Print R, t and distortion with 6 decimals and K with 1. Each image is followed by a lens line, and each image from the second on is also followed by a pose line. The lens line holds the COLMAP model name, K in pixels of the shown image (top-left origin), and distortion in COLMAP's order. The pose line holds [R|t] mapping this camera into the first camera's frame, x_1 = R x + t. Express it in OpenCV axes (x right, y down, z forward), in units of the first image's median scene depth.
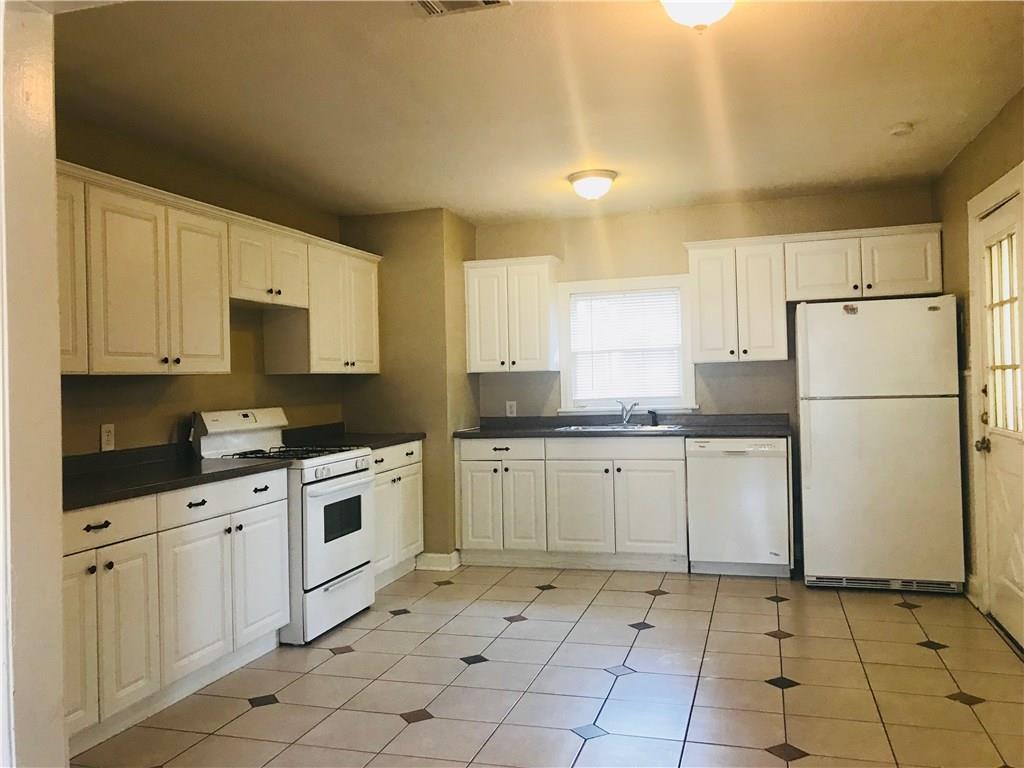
lens RADIAL K [[839.0, 0, 502.3], [0, 839.0, 386.3], [0, 0, 1]] dist [0.044589, -0.025644]
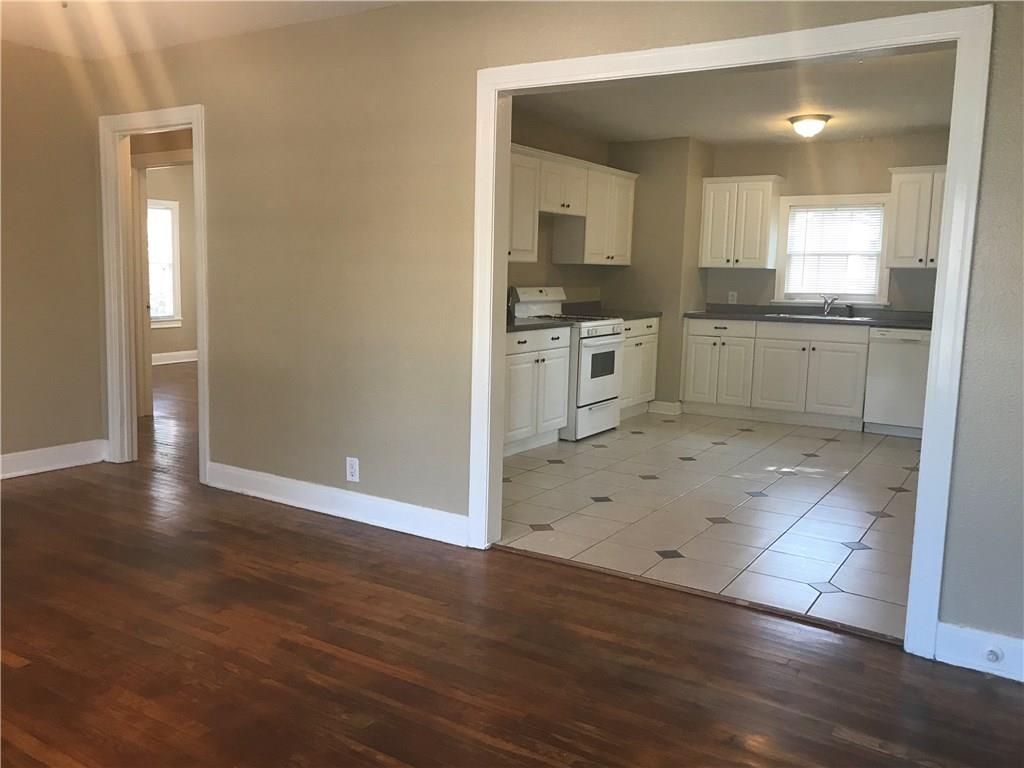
lens RADIAL K [[839.0, 0, 503.5], [0, 839.0, 378.8], [0, 0, 1]] dist [0.044589, -0.025644]
pose [[0.961772, 0.080677, -0.261697, 0.024817], [-0.047477, 0.990271, 0.130802, -0.001896], [0.269703, -0.113377, 0.956246, -0.376214]]
